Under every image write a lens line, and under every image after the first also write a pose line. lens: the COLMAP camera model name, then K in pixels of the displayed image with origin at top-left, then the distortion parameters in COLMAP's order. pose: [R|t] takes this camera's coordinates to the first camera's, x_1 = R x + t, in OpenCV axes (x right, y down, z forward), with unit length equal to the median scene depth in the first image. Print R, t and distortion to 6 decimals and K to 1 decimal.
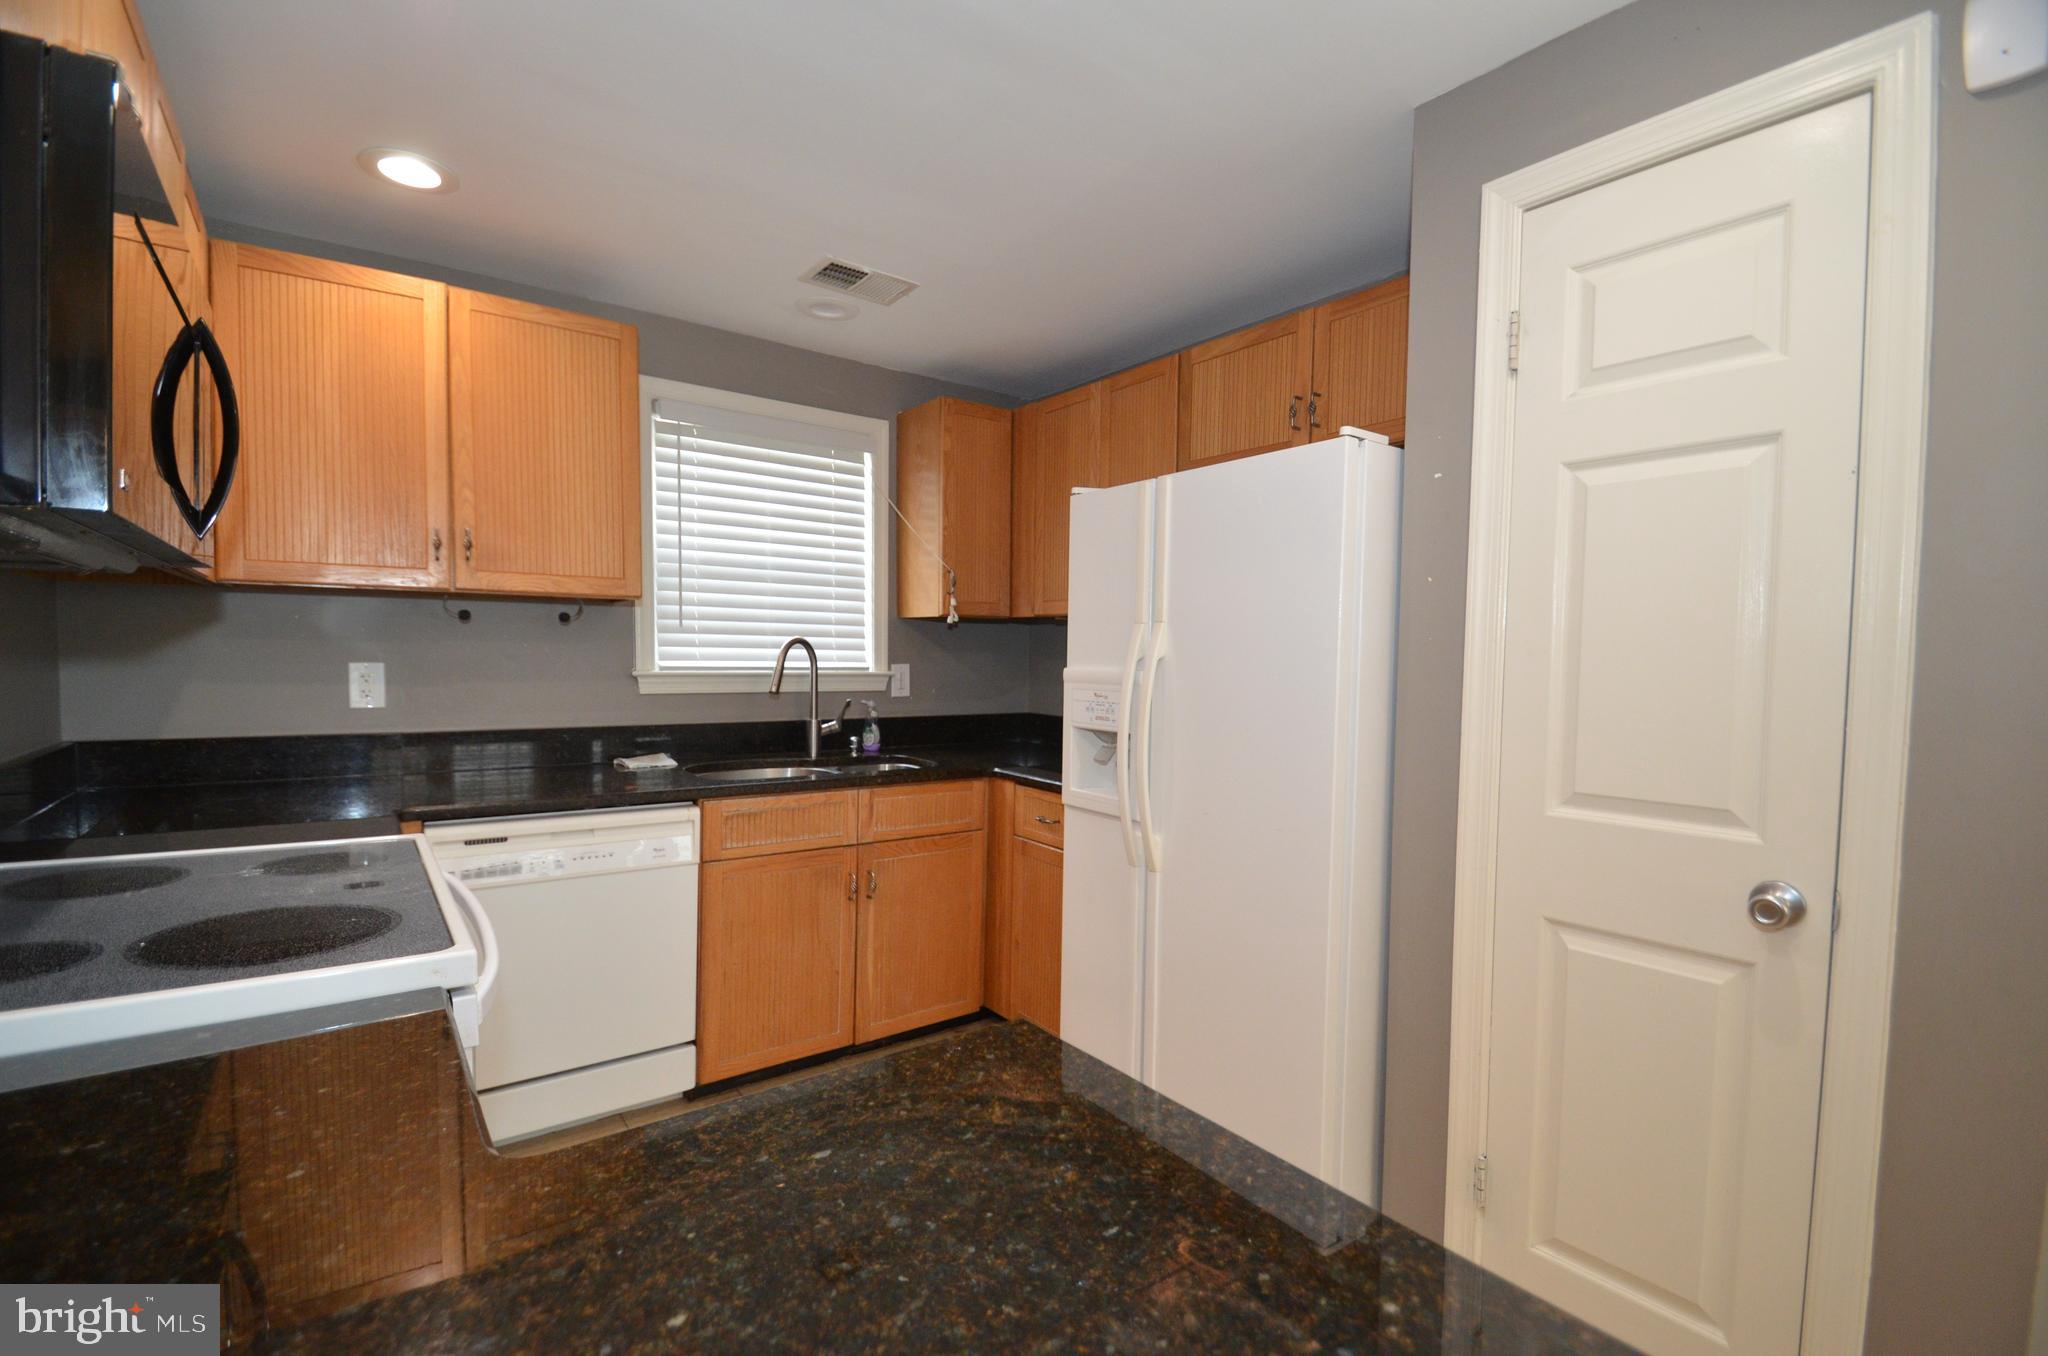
lens RADIAL K [[896.1, 0, 1011.4], [0, 896.1, 687.8], [0, 0, 1]] dist [-0.002976, -0.003358]
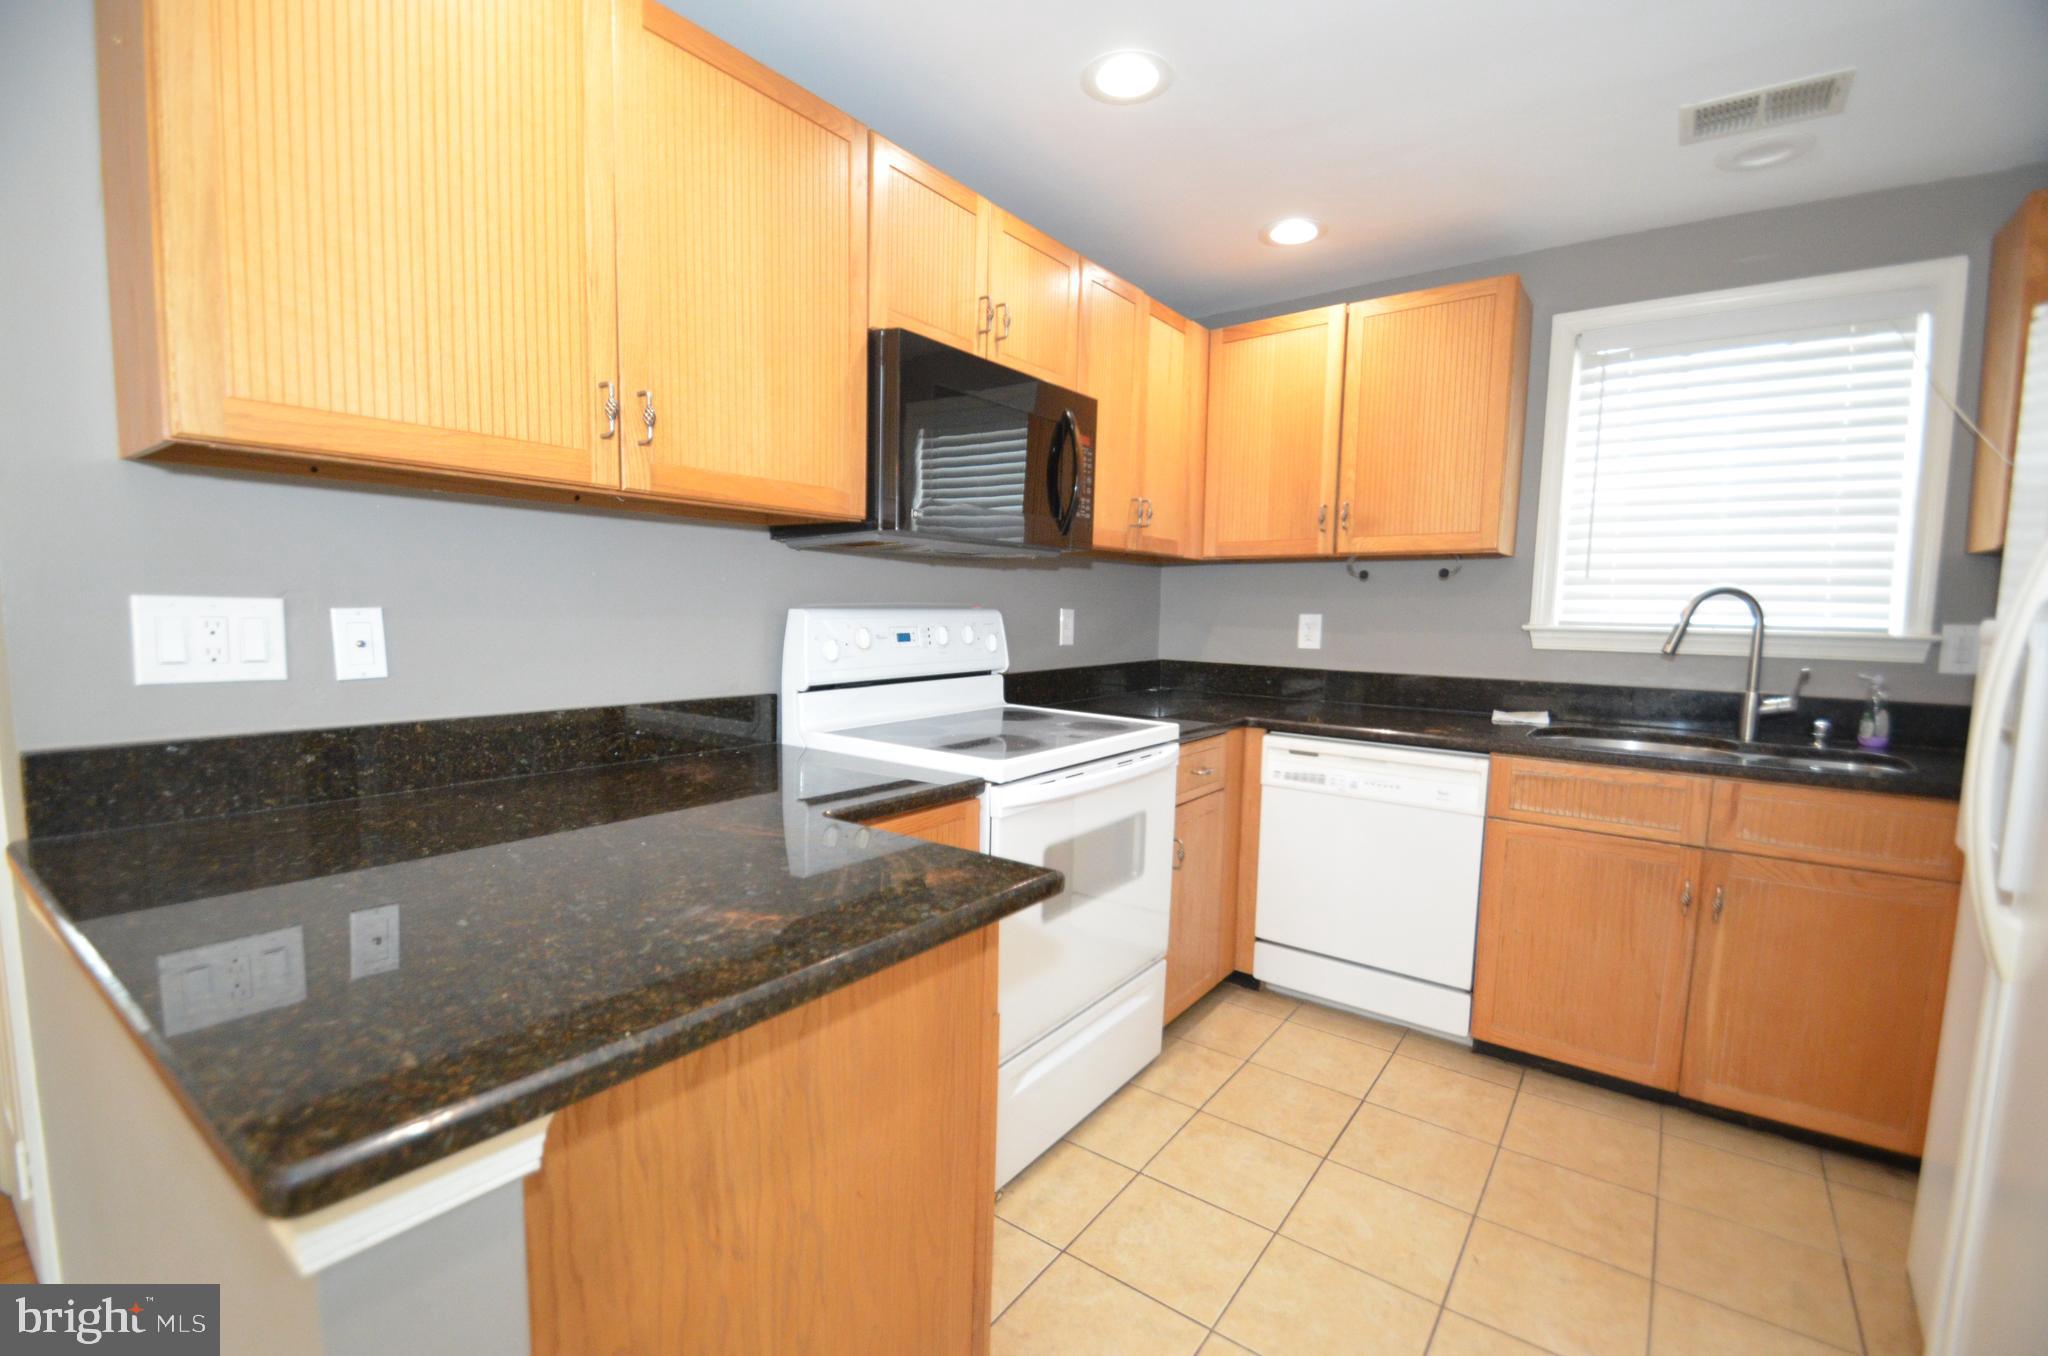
lens RADIAL K [[896.1, 0, 1012.3], [0, 896.1, 681.3], [0, 0, 1]] dist [-0.002976, -0.003358]
pose [[0.296160, 0.075460, -0.952153, 0.350367], [-0.045238, 0.996864, 0.064932, 0.004938], [0.954066, 0.023843, 0.298645, 0.166461]]
